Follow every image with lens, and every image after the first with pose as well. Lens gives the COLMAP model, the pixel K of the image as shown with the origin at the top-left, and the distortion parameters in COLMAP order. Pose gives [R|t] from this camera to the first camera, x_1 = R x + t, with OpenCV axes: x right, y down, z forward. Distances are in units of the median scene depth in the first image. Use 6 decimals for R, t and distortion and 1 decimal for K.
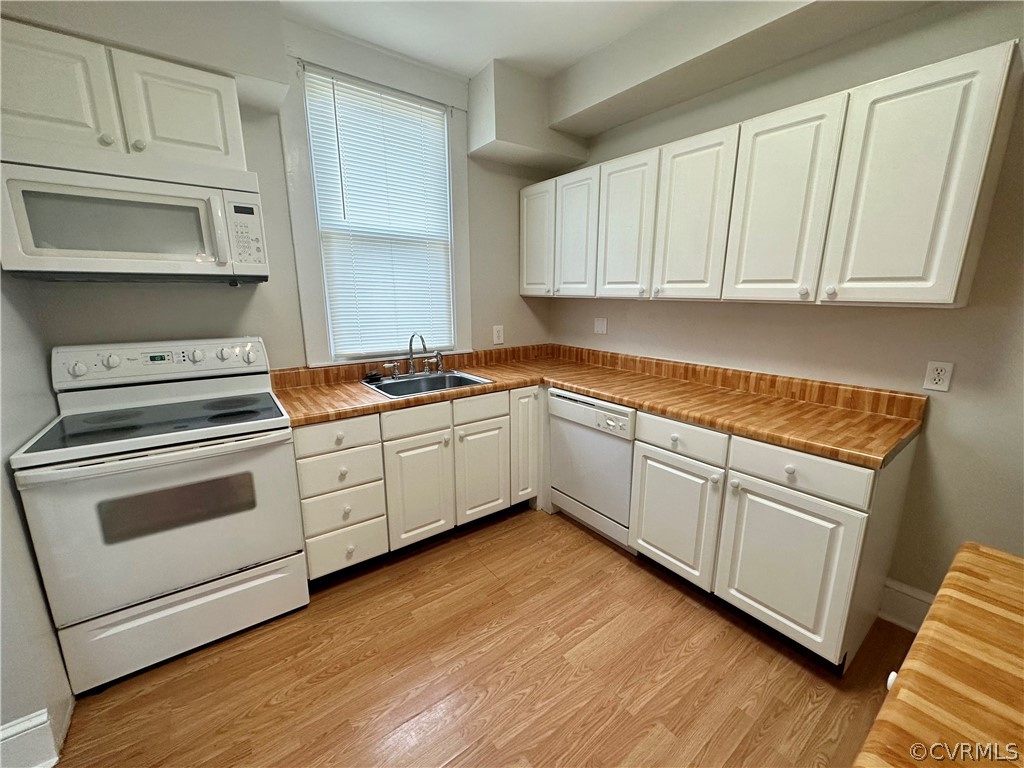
lens RADIAL K [[408.6, 0, 510.9], [0, 408.6, 381.9], [0, 0, 1]] dist [-0.004026, 0.001098]
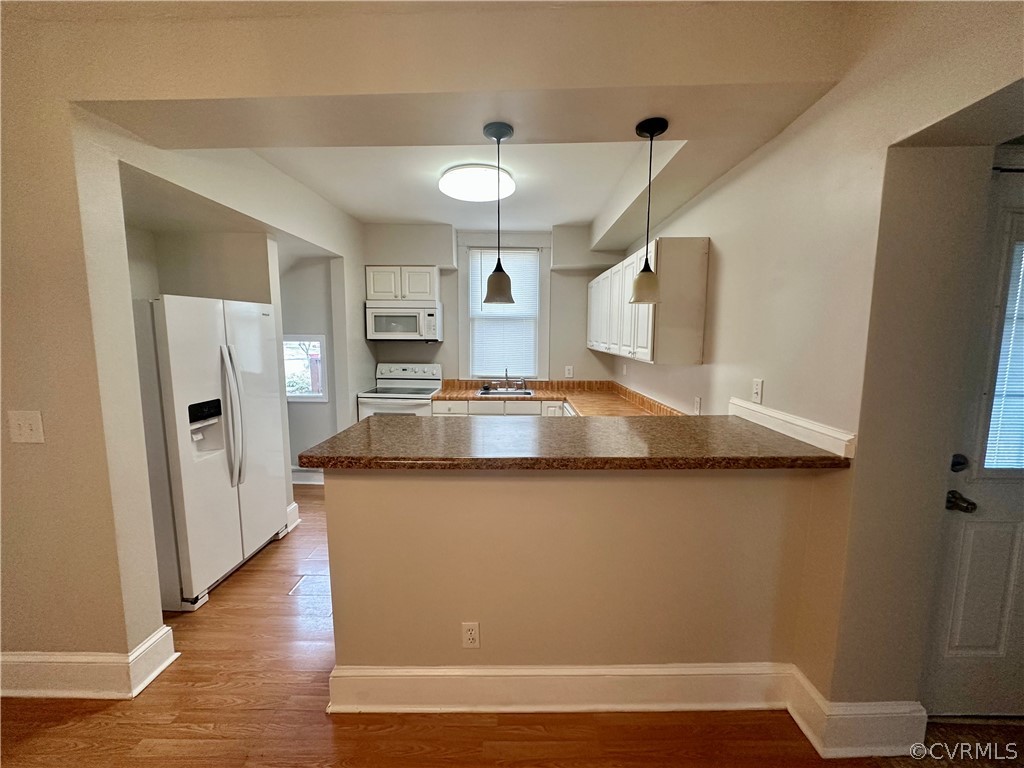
lens RADIAL K [[408.6, 0, 513.4], [0, 408.6, 383.9], [0, 0, 1]] dist [-0.004026, 0.001098]
pose [[0.796290, 0.078334, -0.599822, 1.033281], [-0.135721, 0.989436, -0.050960, 0.057459], [0.589493, 0.121987, 0.798509, -0.545074]]
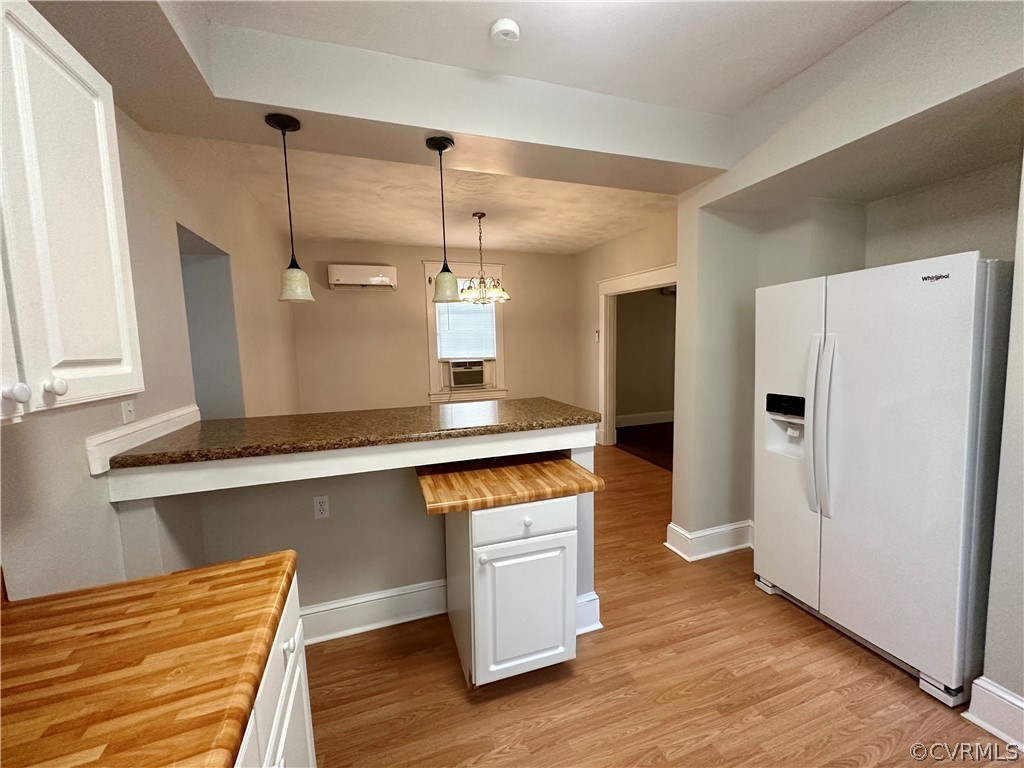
lens RADIAL K [[408.6, 0, 512.6], [0, 408.6, 382.8], [0, 0, 1]] dist [-0.004026, 0.001098]
pose [[-0.954410, 0.000986, 0.298496, 0.103811], [0.094058, 0.950045, 0.297602, -0.223636], [-0.283292, 0.312110, -0.906826, 0.893934]]
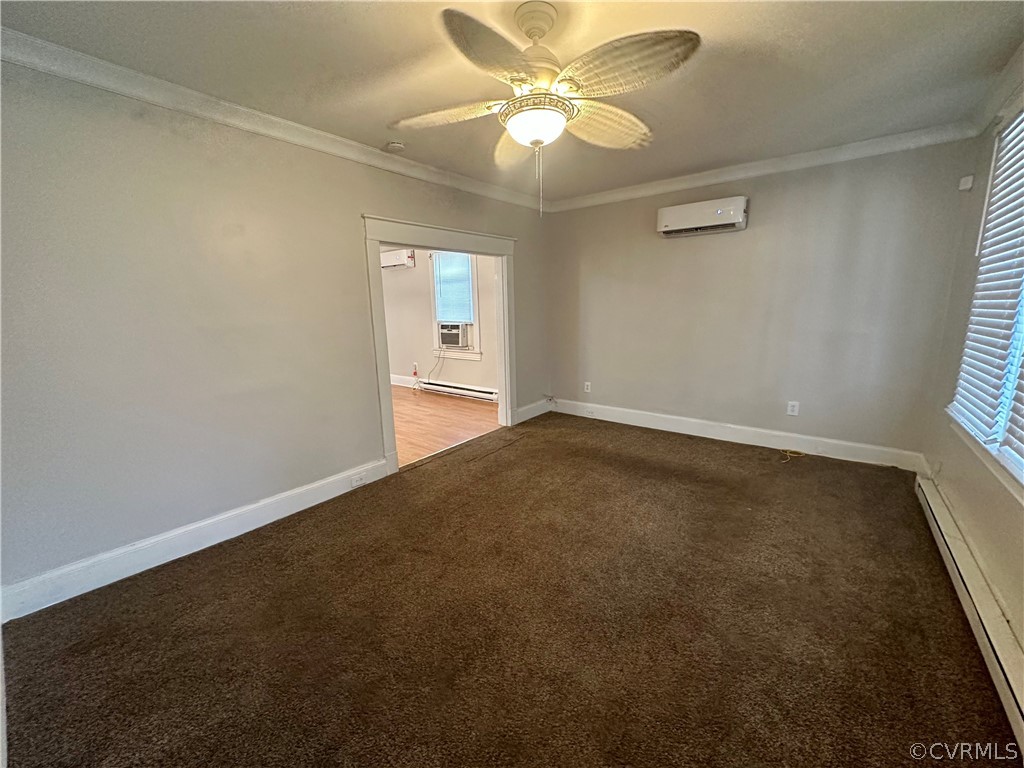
lens RADIAL K [[408.6, 0, 511.8], [0, 408.6, 382.0], [0, 0, 1]] dist [-0.004026, 0.001098]
pose [[-0.264100, -0.161392, 0.950896, -1.859570], [0.223480, 0.948830, 0.223110, 0.218502], [-0.938247, 0.271430, -0.214518, -1.054995]]
